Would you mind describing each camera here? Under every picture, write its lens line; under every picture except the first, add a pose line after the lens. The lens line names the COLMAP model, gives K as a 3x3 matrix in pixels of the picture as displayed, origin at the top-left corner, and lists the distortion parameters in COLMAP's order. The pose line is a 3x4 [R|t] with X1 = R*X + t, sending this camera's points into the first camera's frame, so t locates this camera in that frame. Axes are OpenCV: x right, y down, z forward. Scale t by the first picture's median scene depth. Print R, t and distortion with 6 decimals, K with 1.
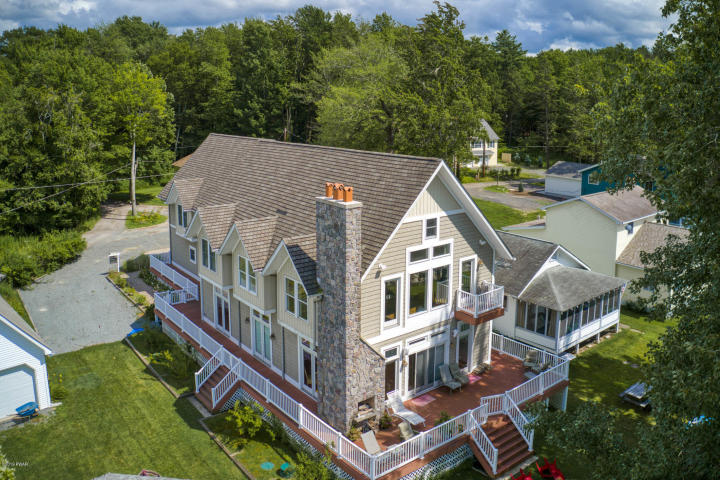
lens RADIAL K [[566.0, 0, 358.1], [0, 566.0, 204.4], [0, 0, 1]] dist [-0.156839, 0.003265]
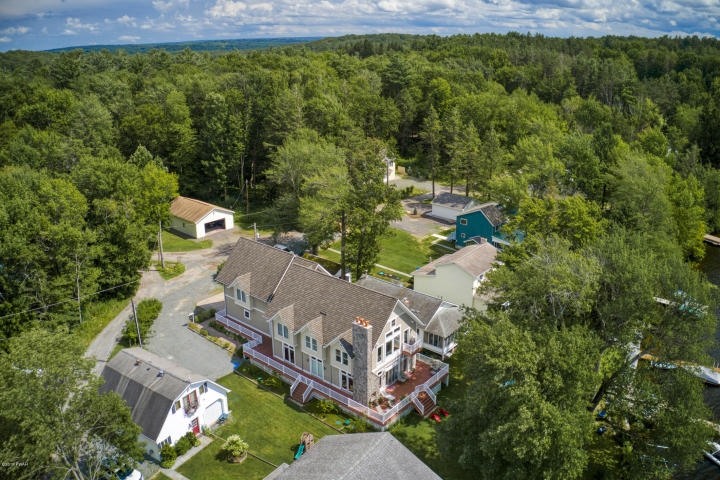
lens RADIAL K [[595.5, 0, 360.0], [0, 595.5, 240.0], [0, 0, 1]] dist [-0.206030, 0.000219]
pose [[0.975649, -0.075492, 0.205935, -0.503144], [0.033030, 0.978763, 0.202315, -0.817622], [-0.216834, -0.190587, 0.957423, -1.334723]]
